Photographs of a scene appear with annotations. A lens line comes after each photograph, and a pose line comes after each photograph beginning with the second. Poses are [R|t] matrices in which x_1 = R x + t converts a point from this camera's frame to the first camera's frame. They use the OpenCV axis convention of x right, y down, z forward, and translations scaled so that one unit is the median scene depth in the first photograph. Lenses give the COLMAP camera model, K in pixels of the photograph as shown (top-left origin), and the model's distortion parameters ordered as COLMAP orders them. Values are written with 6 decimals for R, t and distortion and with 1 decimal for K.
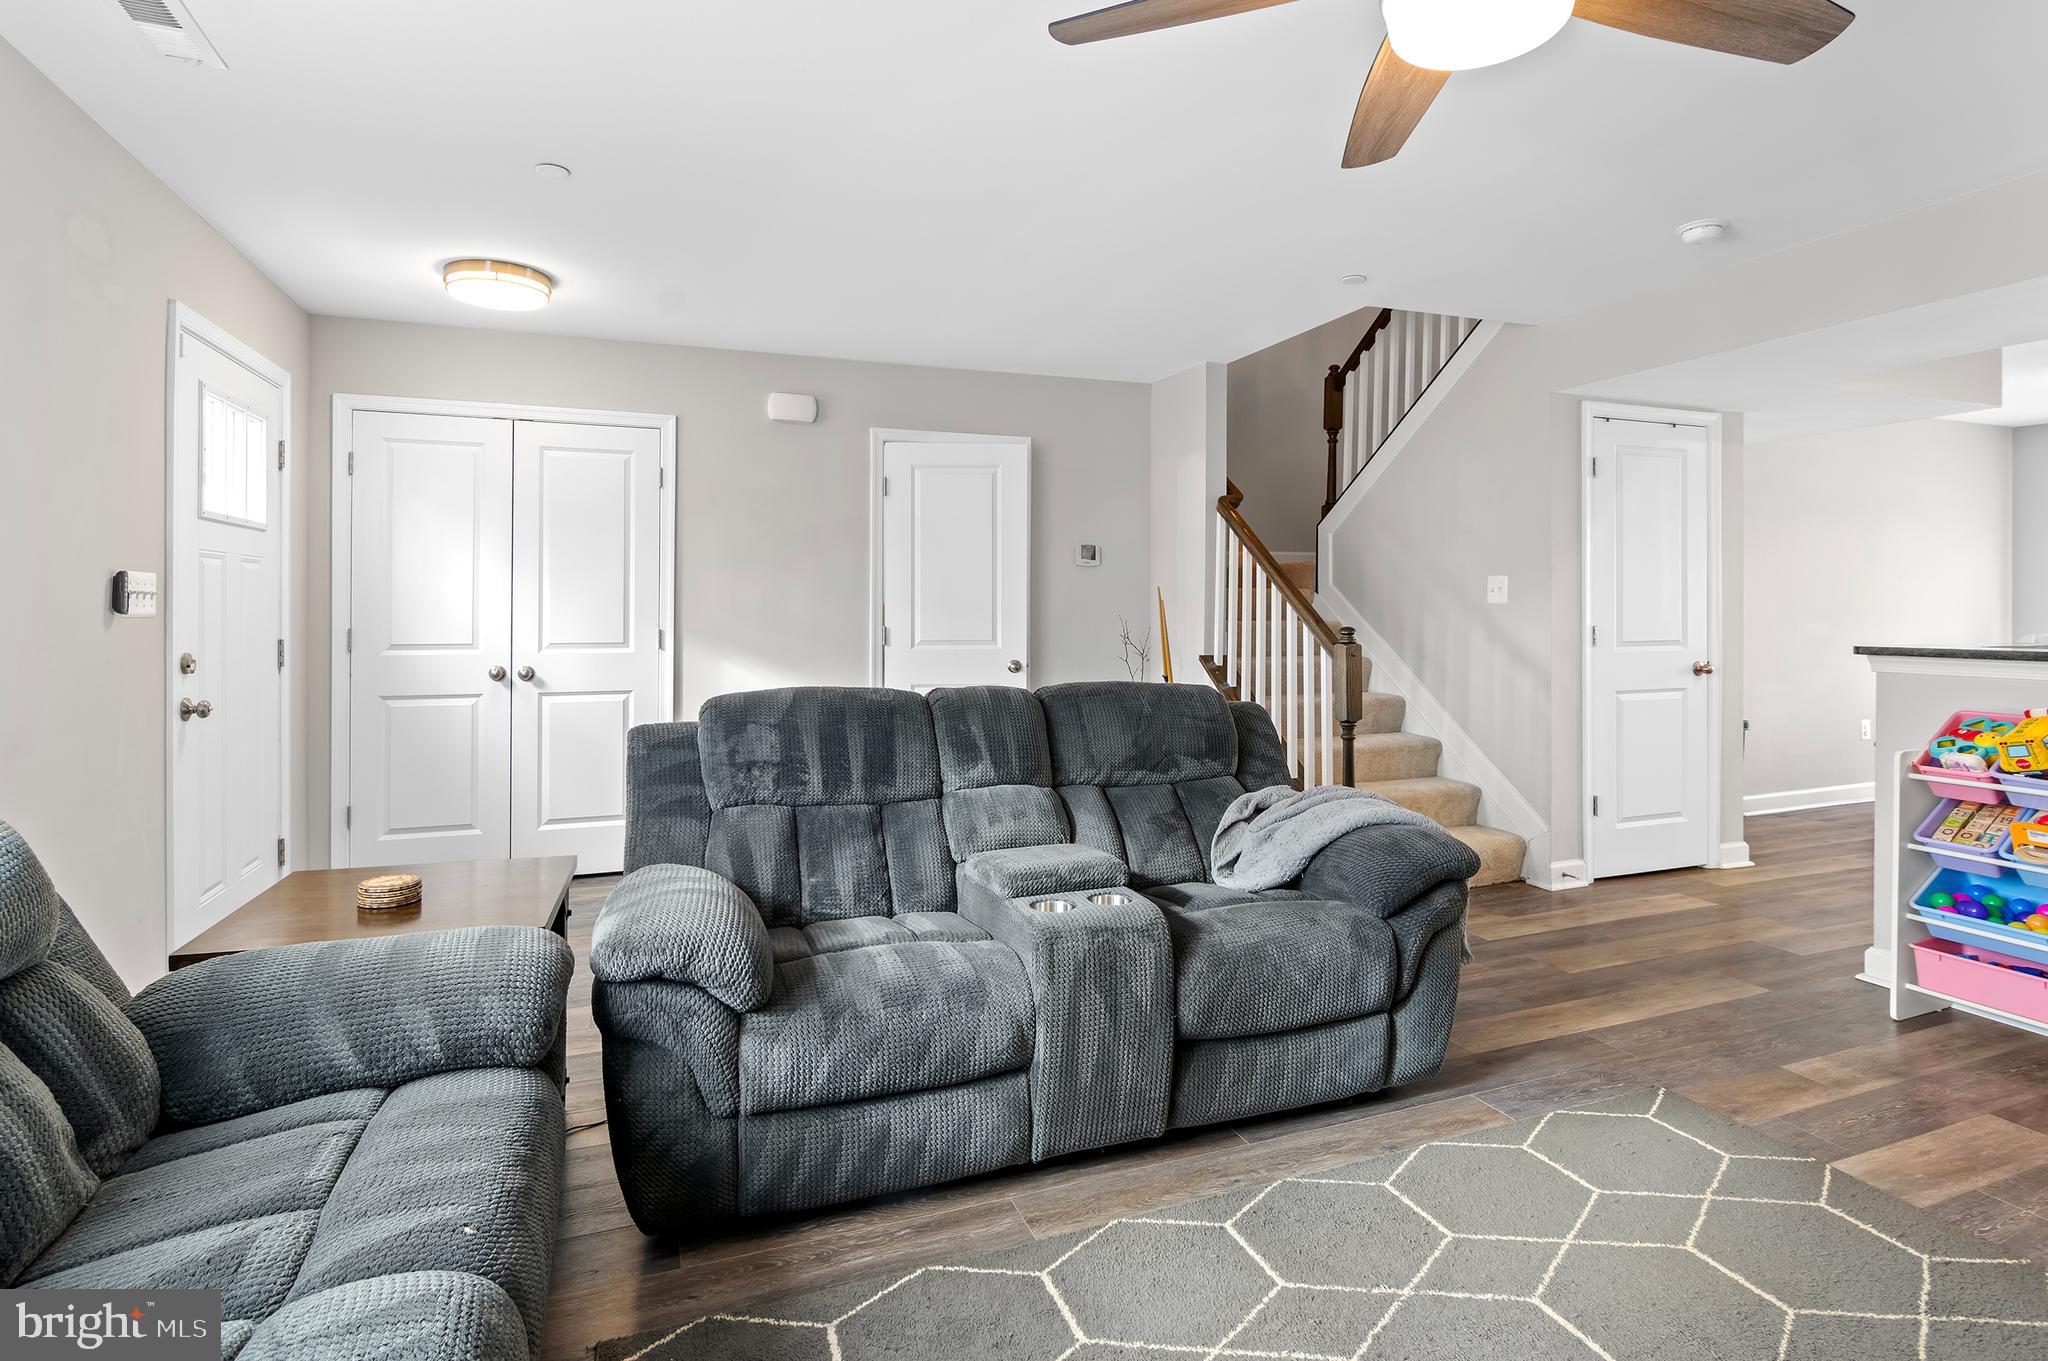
lens RADIAL K [[1026.7, 0, 1005.4], [0, 1026.7, 620.3], [0, 0, 1]] dist [-0.008637, -0.002731]
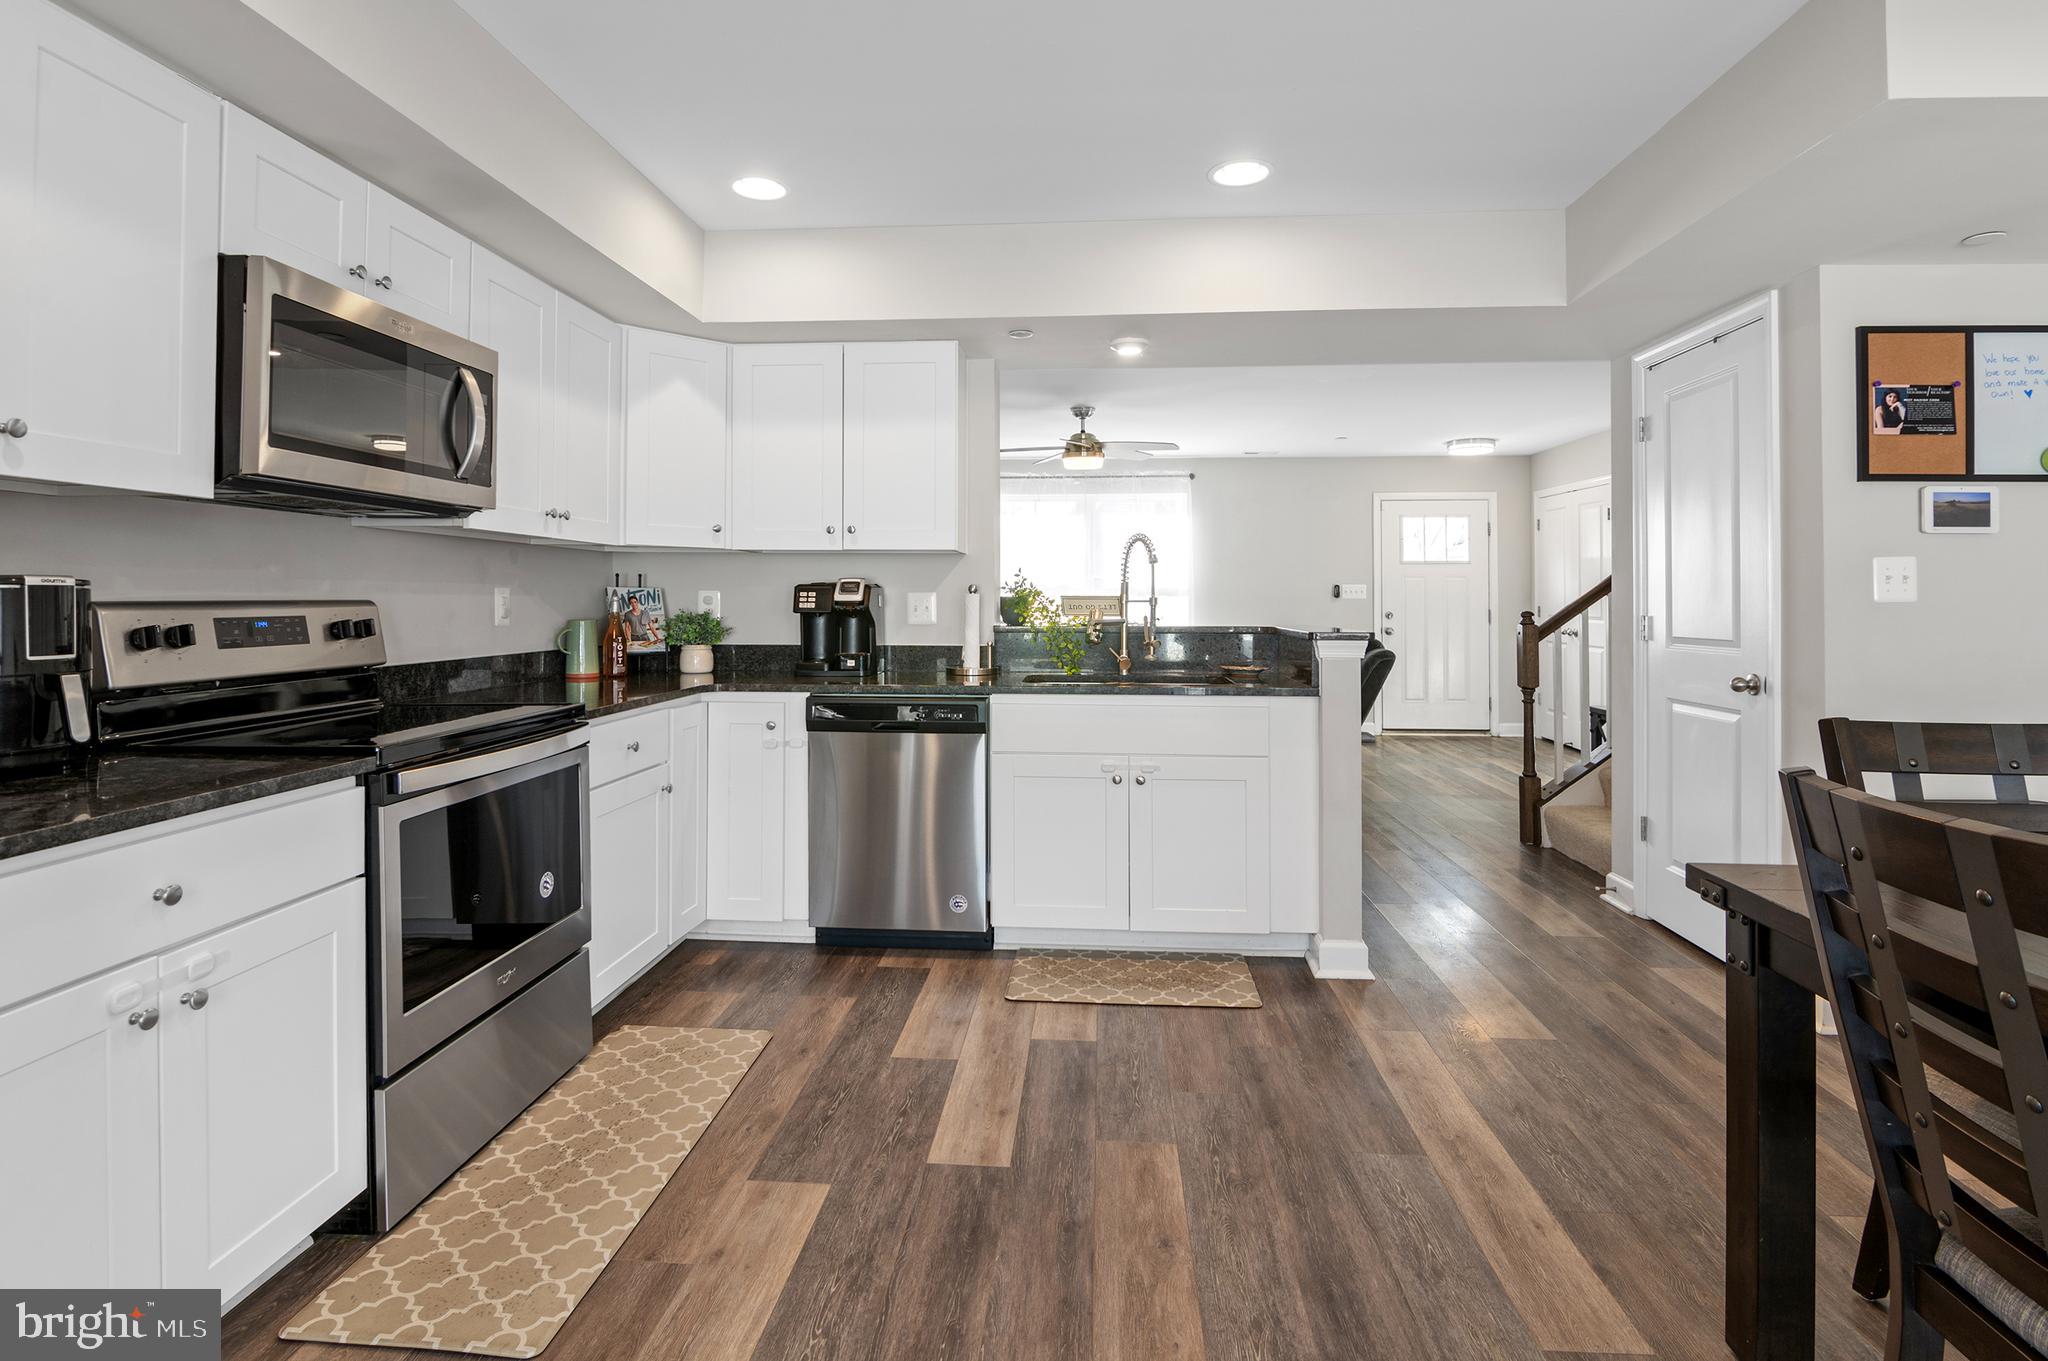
lens RADIAL K [[1026.7, 0, 1018.8], [0, 1026.7, 588.5], [0, 0, 1]] dist [-0.008637, -0.002731]
pose [[-0.426042, -0.008714, -0.904661, 1.567909], [-0.012293, 0.999917, -0.003842, -0.006876], [0.904620, 0.009484, -0.426114, 0.893190]]
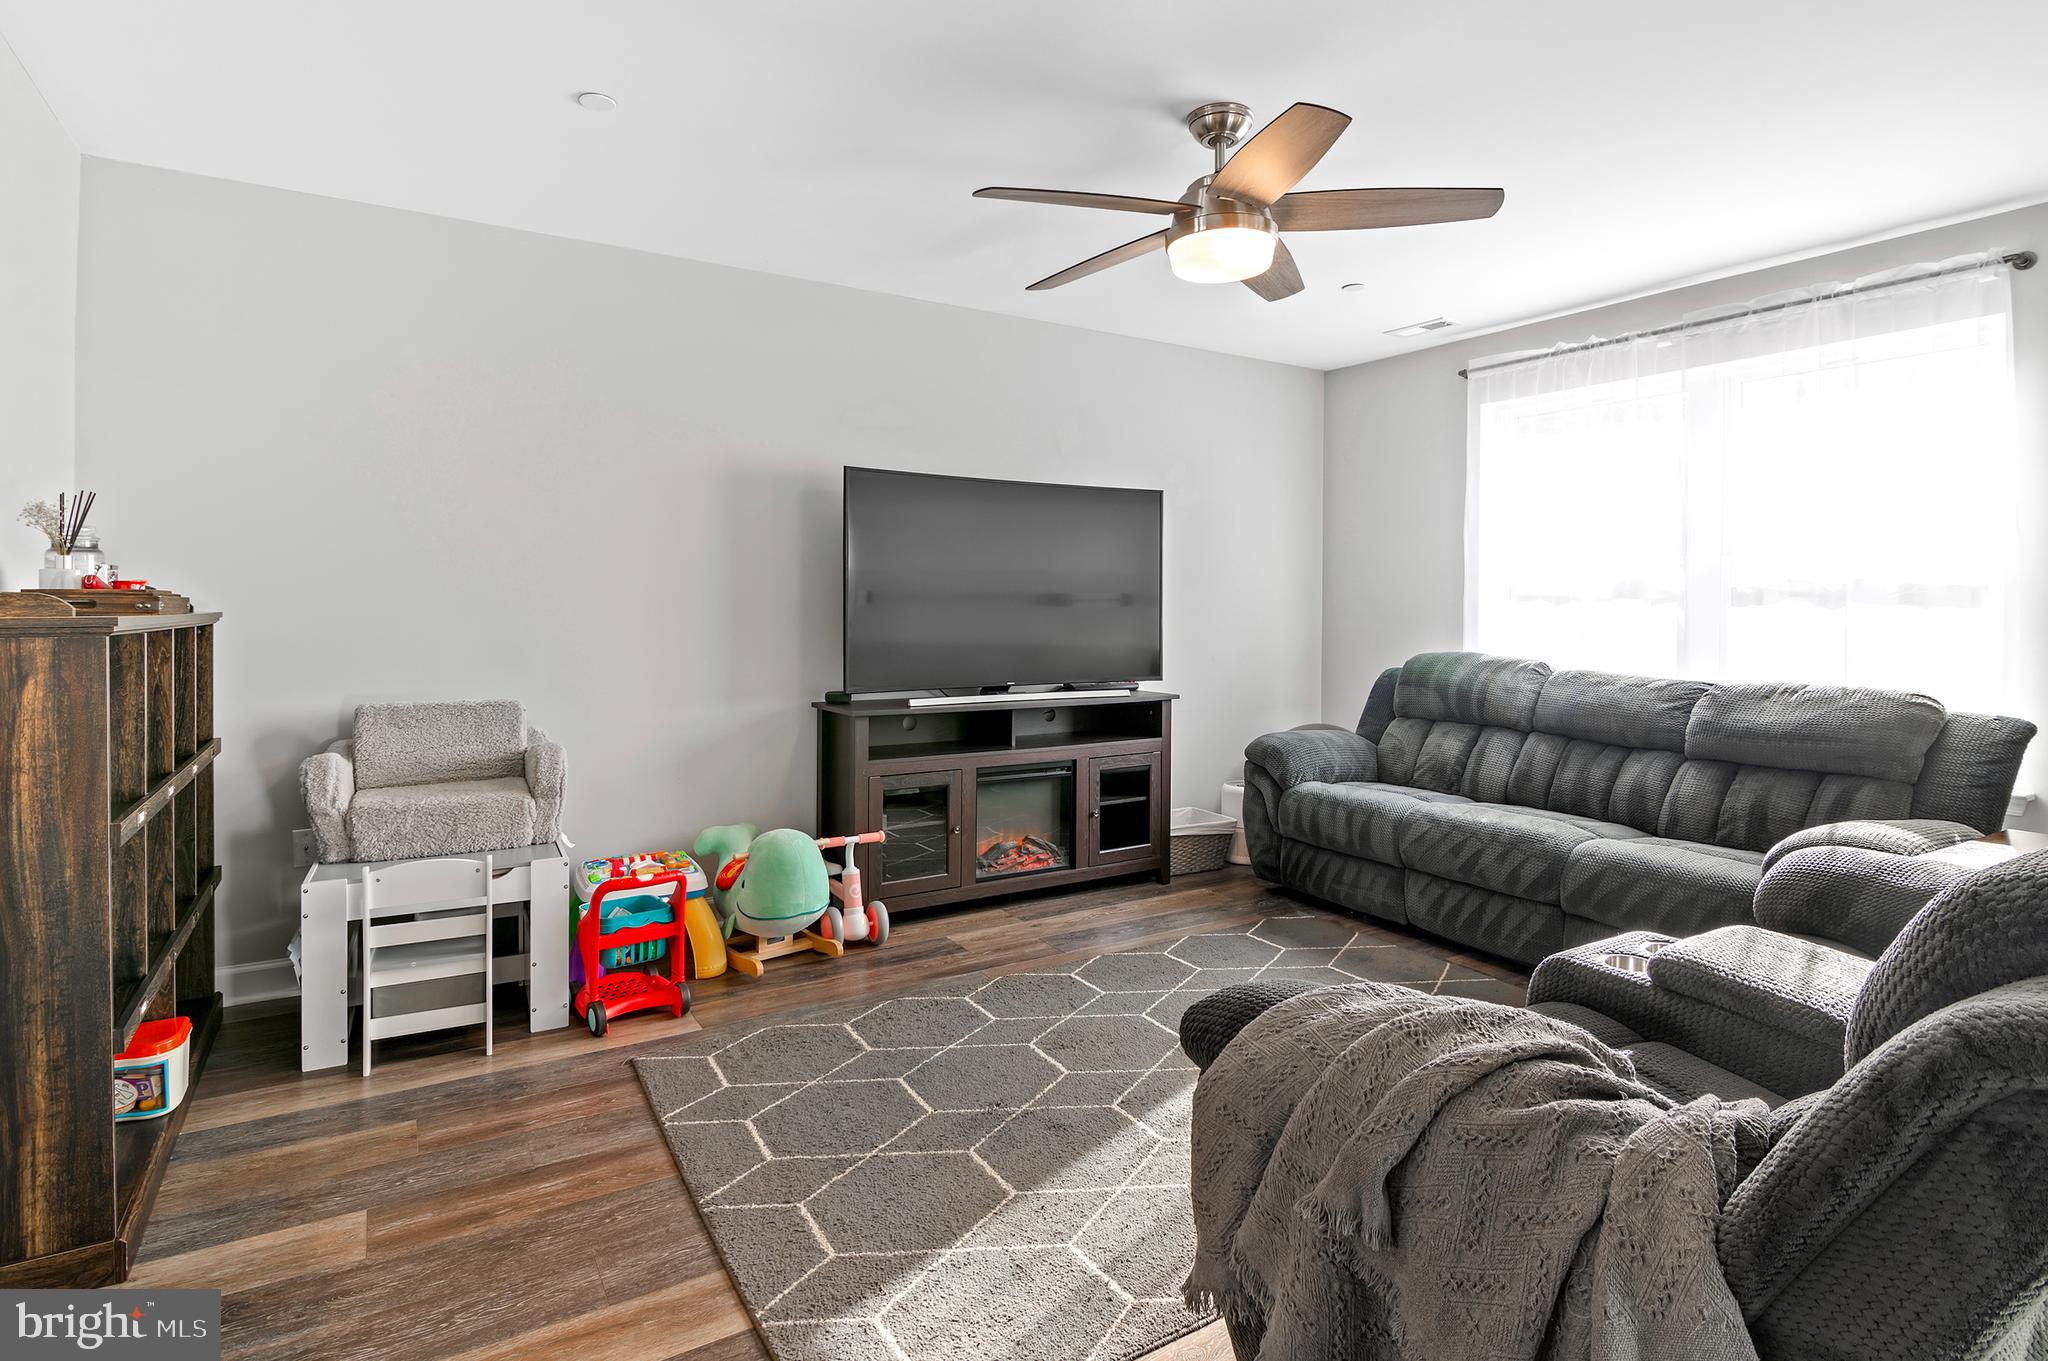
lens RADIAL K [[1026.7, 0, 1036.0], [0, 1026.7, 620.9], [0, 0, 1]] dist [-0.008637, -0.002731]
pose [[-0.979078, -0.002654, -0.203470, 0.396070], [-0.008790, 0.999533, 0.029260, -0.009480], [0.203297, 0.030436, -0.978644, 0.884248]]
